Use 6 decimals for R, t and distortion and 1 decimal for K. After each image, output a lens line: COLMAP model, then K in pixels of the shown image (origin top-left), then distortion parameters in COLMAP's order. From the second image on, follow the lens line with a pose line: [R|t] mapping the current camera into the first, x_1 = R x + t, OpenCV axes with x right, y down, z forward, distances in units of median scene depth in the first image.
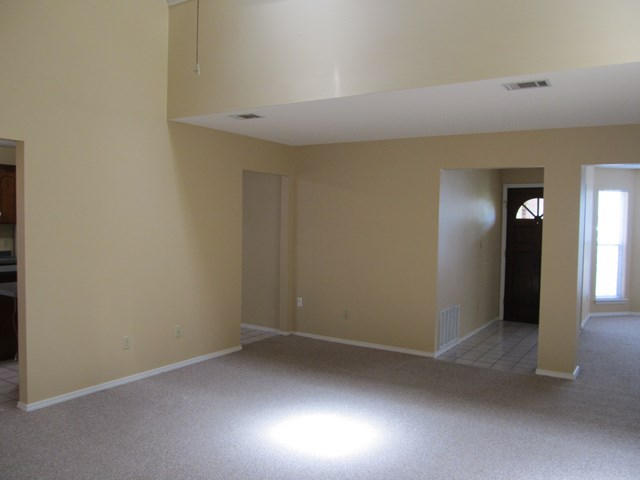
lens RADIAL K [[527.2, 0, 316.9], [0, 527.2, 239.7], [0, 0, 1]] dist [-0.064422, 0.006087]
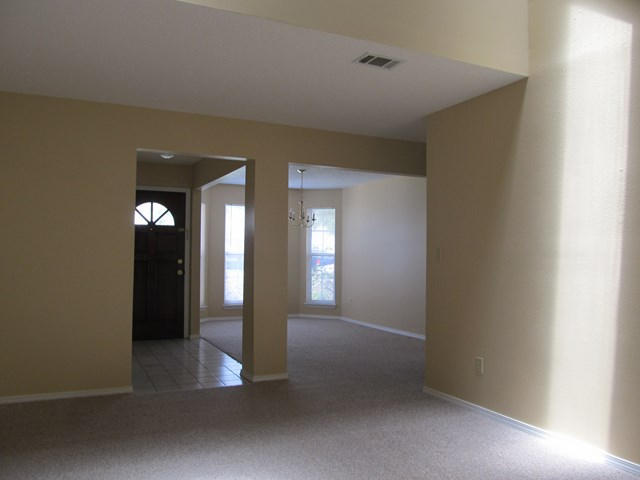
lens RADIAL K [[527.2, 0, 316.9], [0, 527.2, 239.7], [0, 0, 1]] dist [-0.064422, 0.006087]
pose [[0.509952, 0.012093, 0.860118, -0.250145], [0.031786, 0.998953, -0.032891, 0.028933], [-0.859616, 0.044112, 0.509033, 0.311455]]
